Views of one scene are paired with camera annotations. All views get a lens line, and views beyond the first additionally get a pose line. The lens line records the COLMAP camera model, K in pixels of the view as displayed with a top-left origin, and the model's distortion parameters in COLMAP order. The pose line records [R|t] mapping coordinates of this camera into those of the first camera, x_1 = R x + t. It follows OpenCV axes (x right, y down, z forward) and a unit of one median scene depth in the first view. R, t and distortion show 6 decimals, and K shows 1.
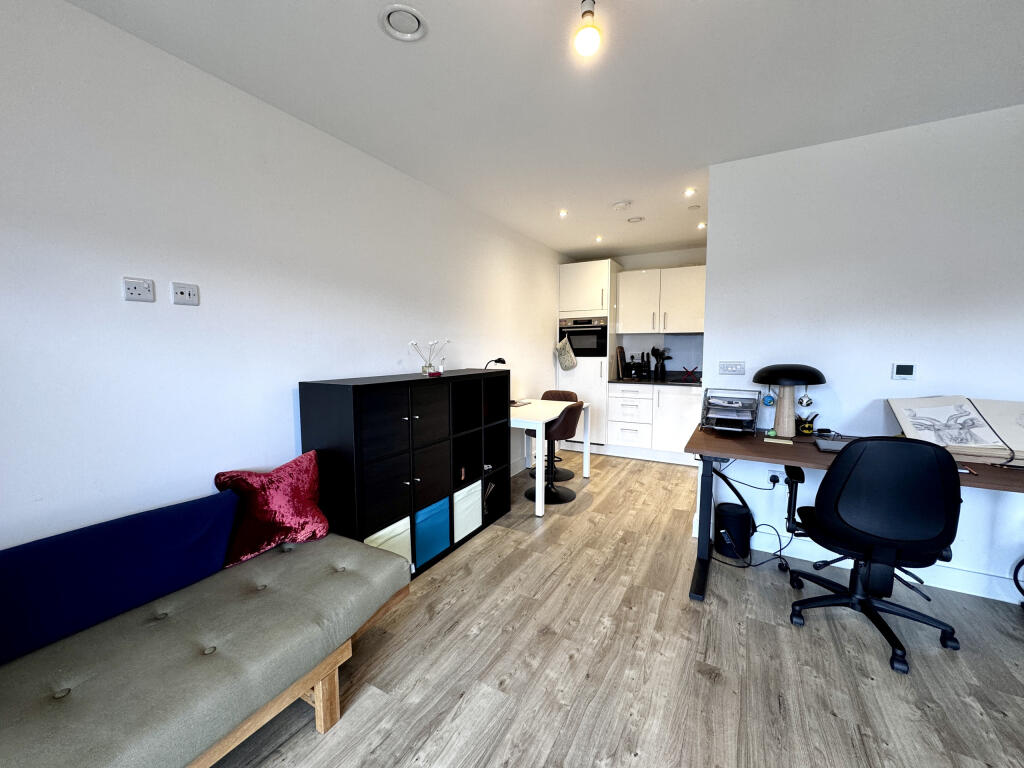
lens RADIAL K [[407.1, 0, 511.6], [0, 407.1, 381.6], [0, 0, 1]] dist [0.012694, -0.001782]
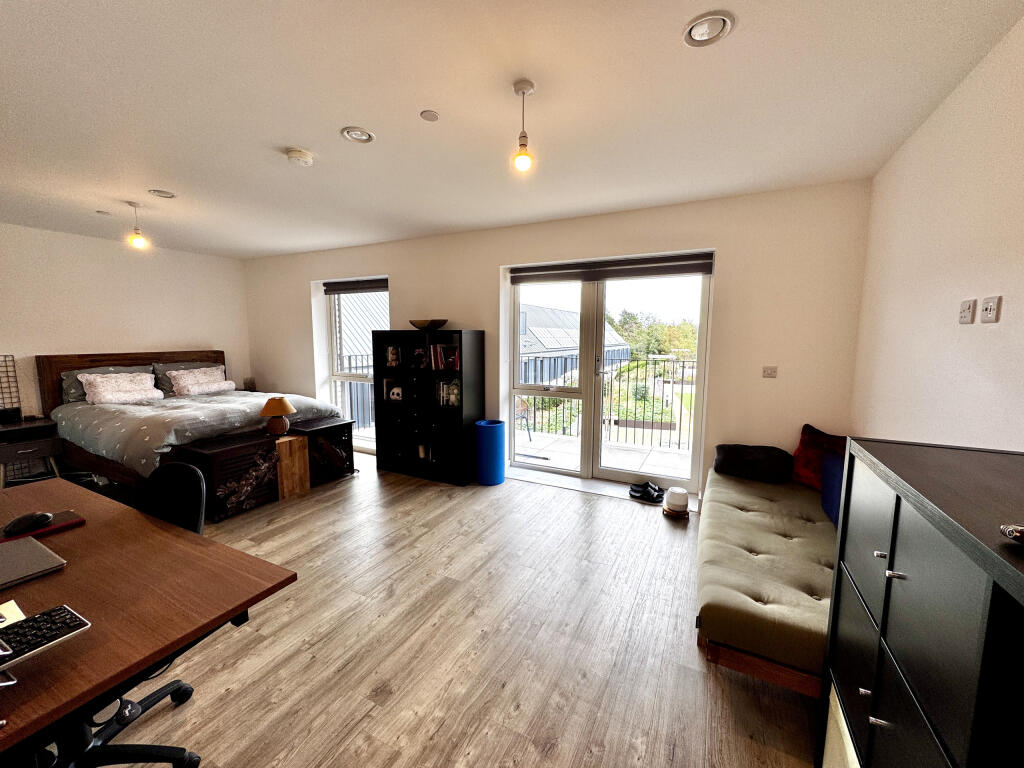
lens RADIAL K [[407.1, 0, 513.7], [0, 407.1, 385.5], [0, 0, 1]] dist [0.012694, -0.001782]
pose [[-0.998916, 0.001473, -0.046533, 0.204926], [-0.007861, 0.979811, 0.199772, -0.226218], [0.045888, 0.199921, -0.978737, 1.838848]]
